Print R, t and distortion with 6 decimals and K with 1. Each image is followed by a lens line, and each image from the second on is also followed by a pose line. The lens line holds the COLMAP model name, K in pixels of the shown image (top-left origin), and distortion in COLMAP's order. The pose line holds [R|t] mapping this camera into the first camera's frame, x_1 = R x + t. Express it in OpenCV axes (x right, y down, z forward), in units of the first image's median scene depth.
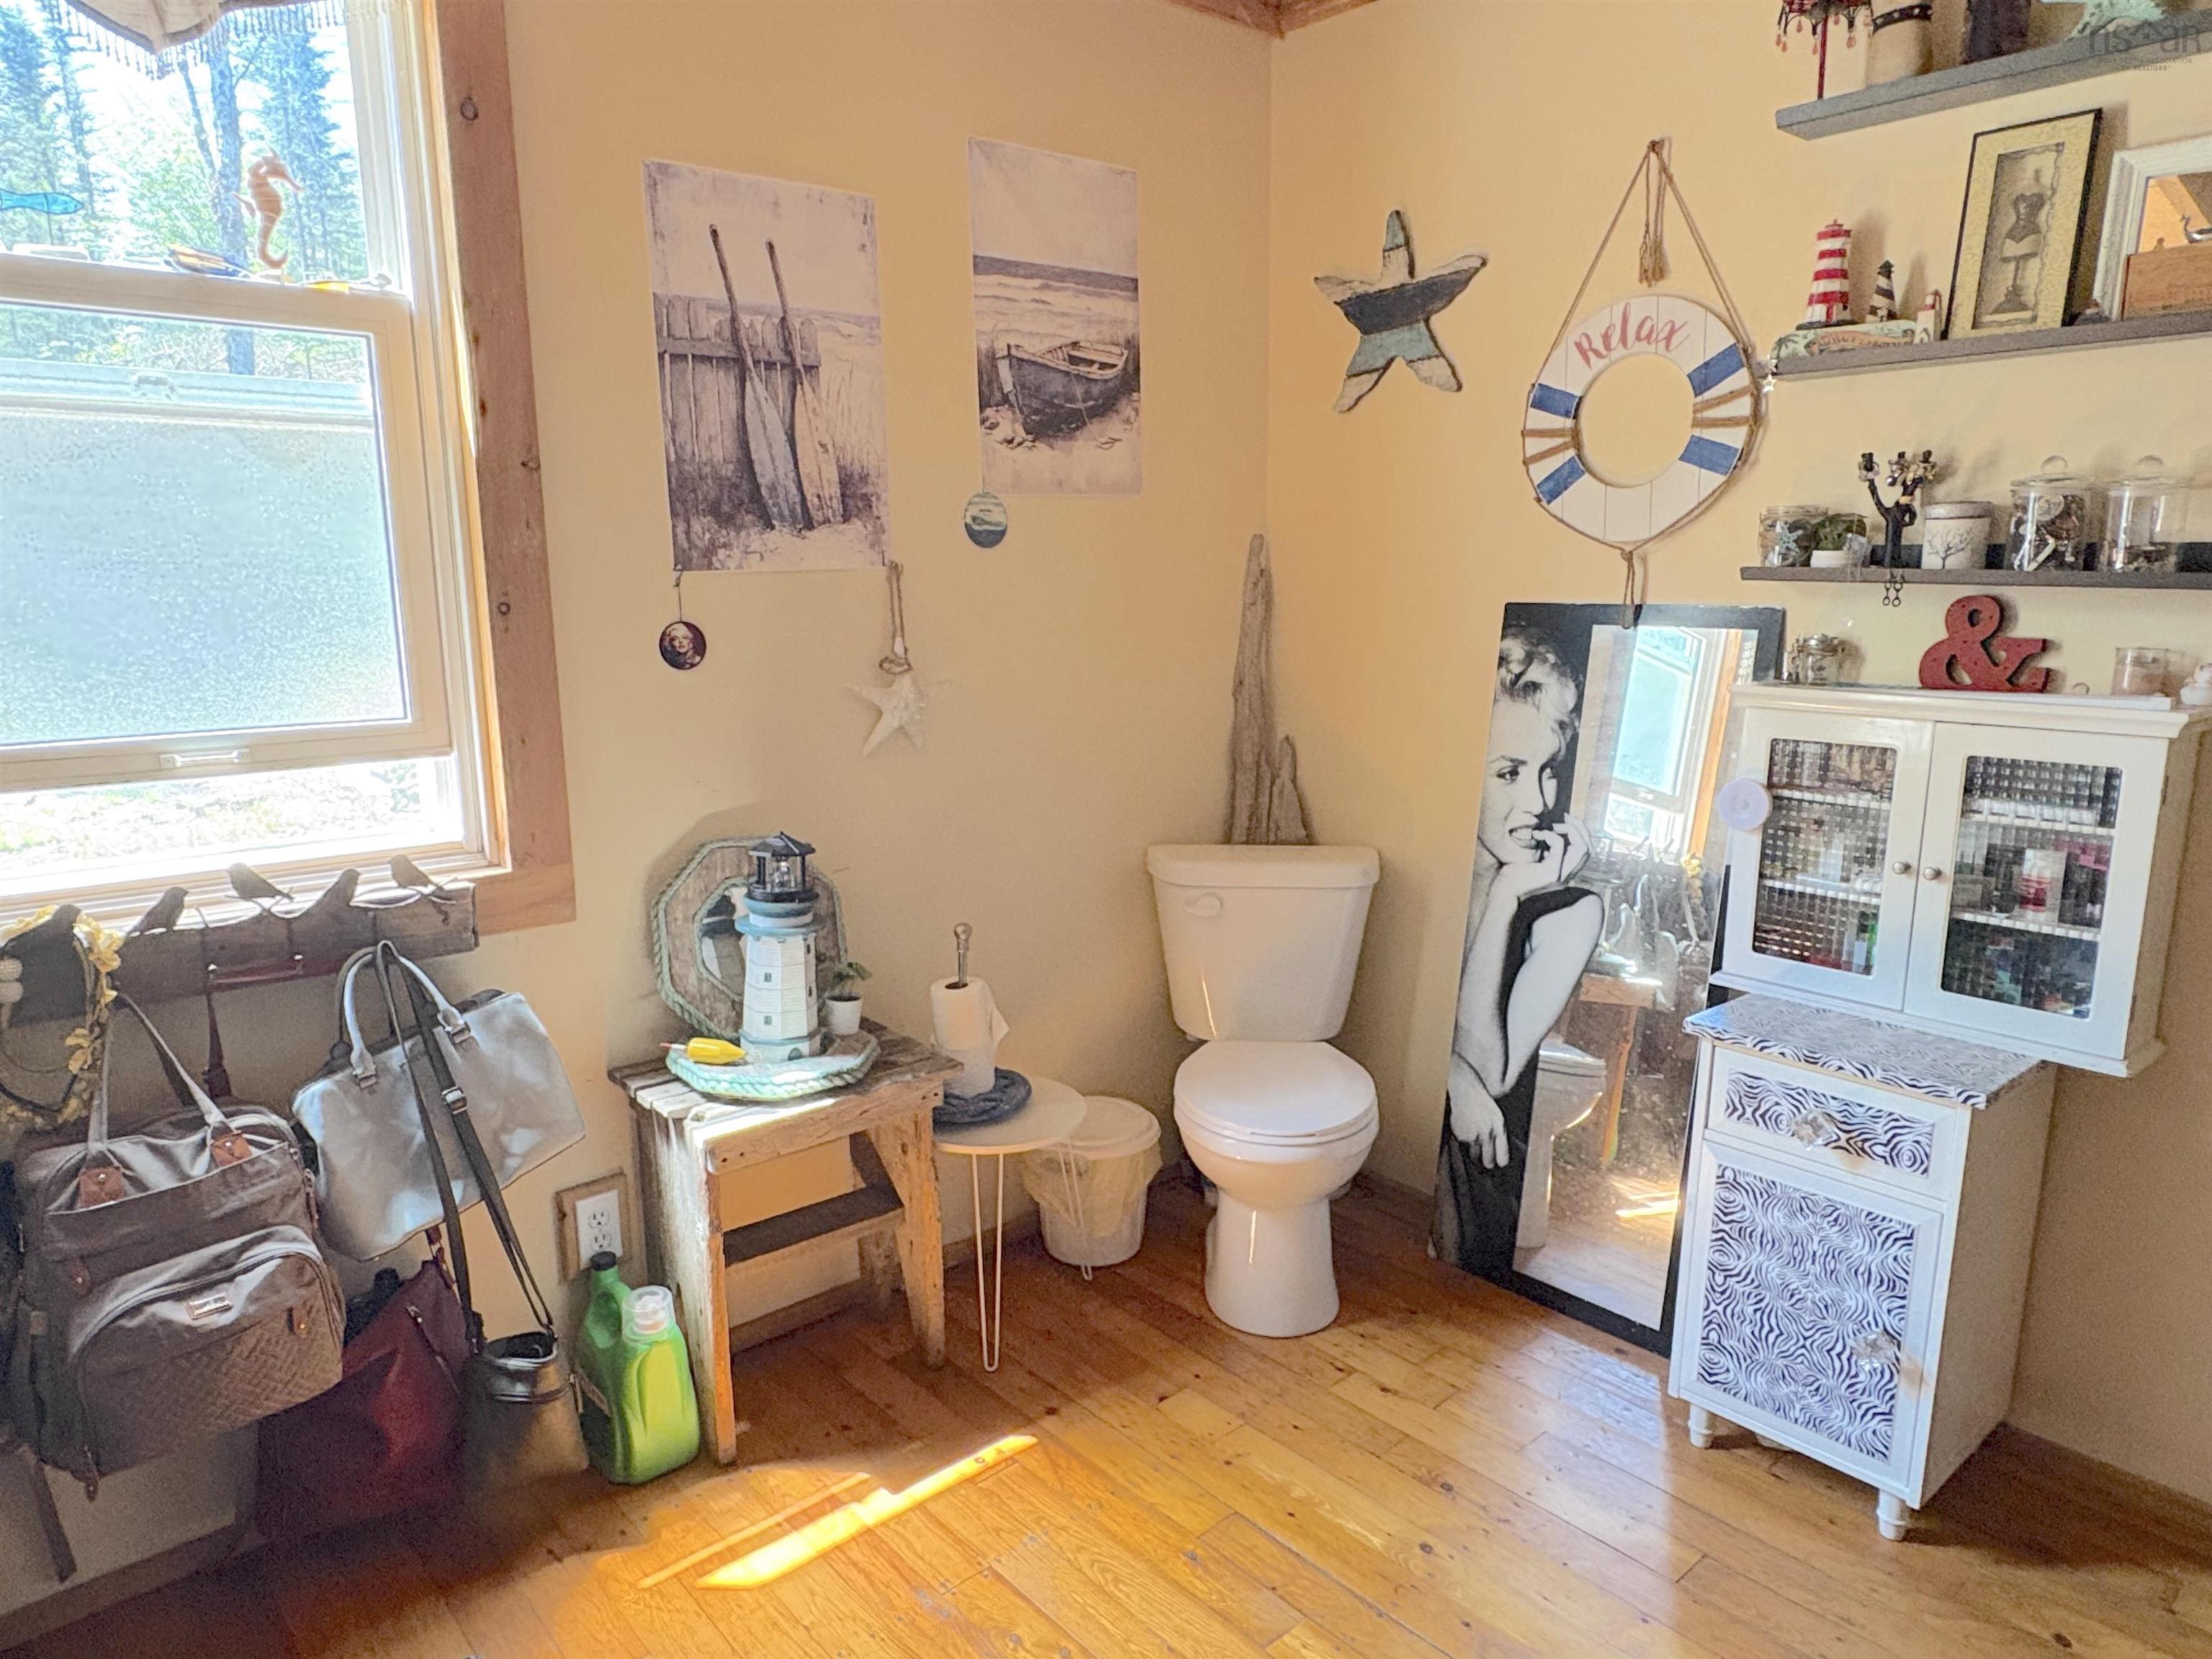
lens RADIAL K [[1401.4, 0, 1101.7], [0, 1401.4, 824.7], [0, 0, 1]] dist [0.002880, 0.001796]
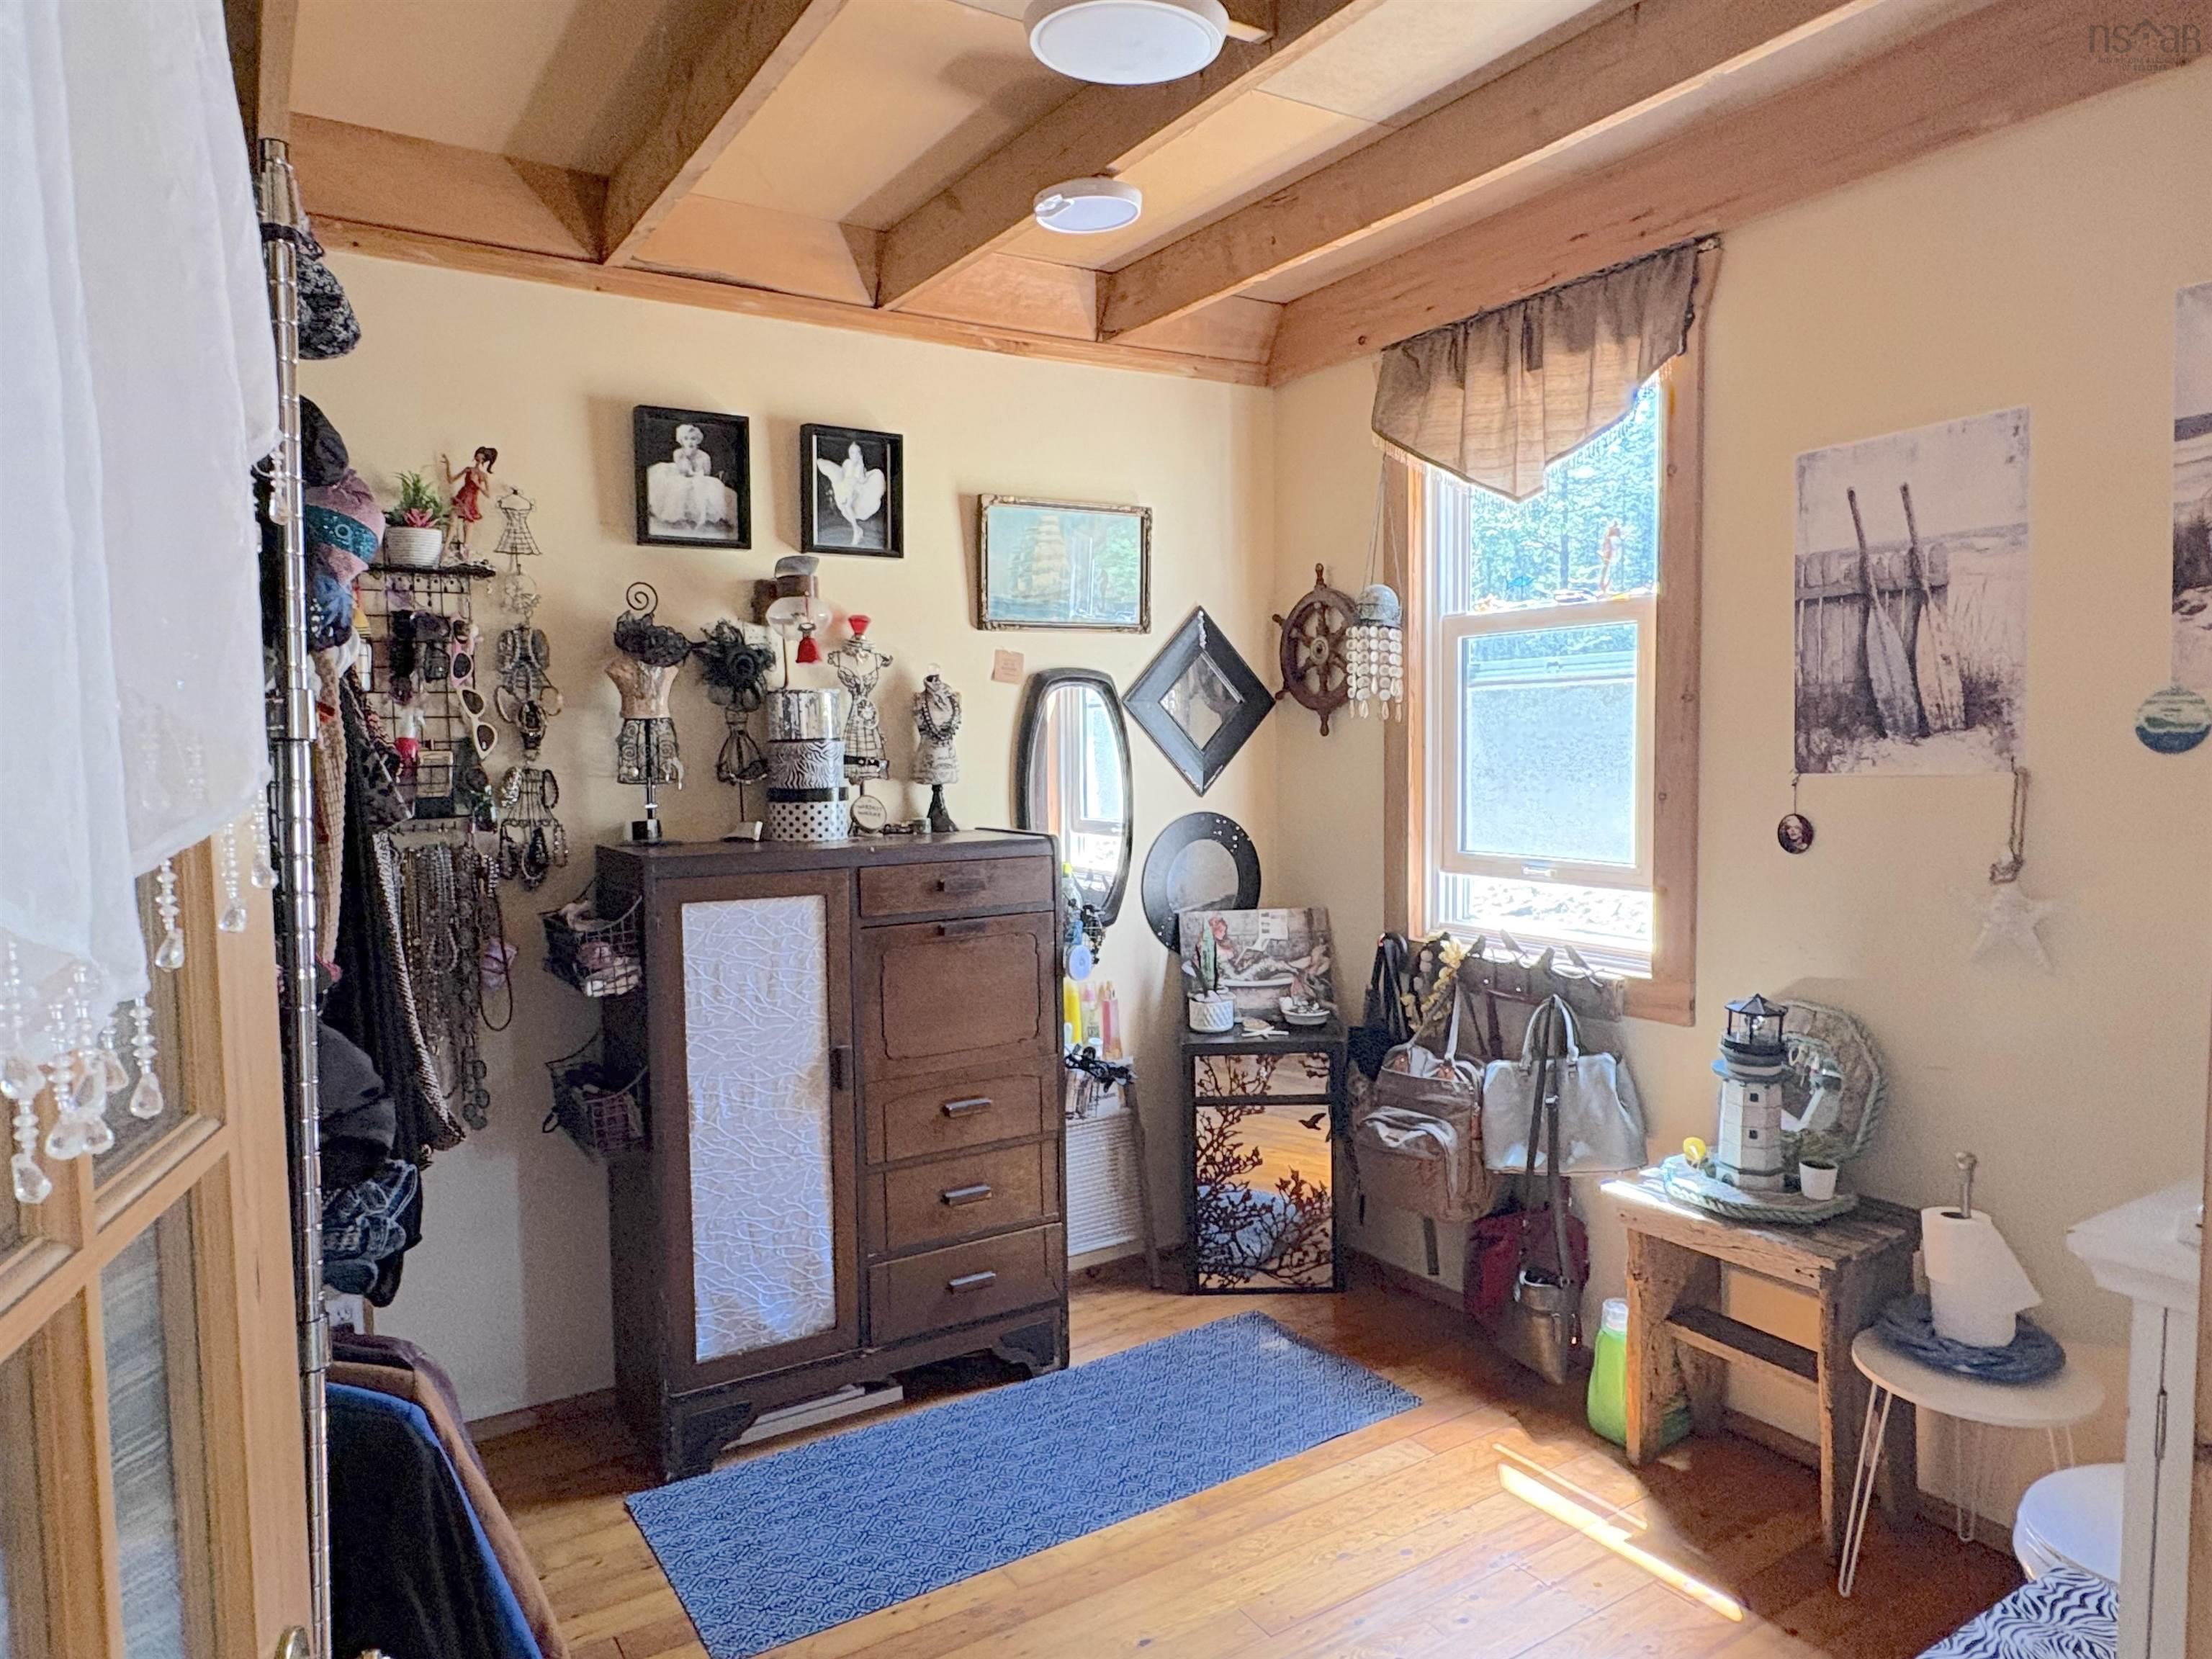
lens RADIAL K [[1401.4, 0, 1103.1], [0, 1401.4, 834.4], [0, 0, 1]] dist [0.002880, 0.001796]
pose [[-0.150223, 0.075442, -0.985769, 0.976499], [-0.163191, 0.981515, 0.099985, -0.149579], [0.975091, 0.175889, -0.135135, 0.575129]]
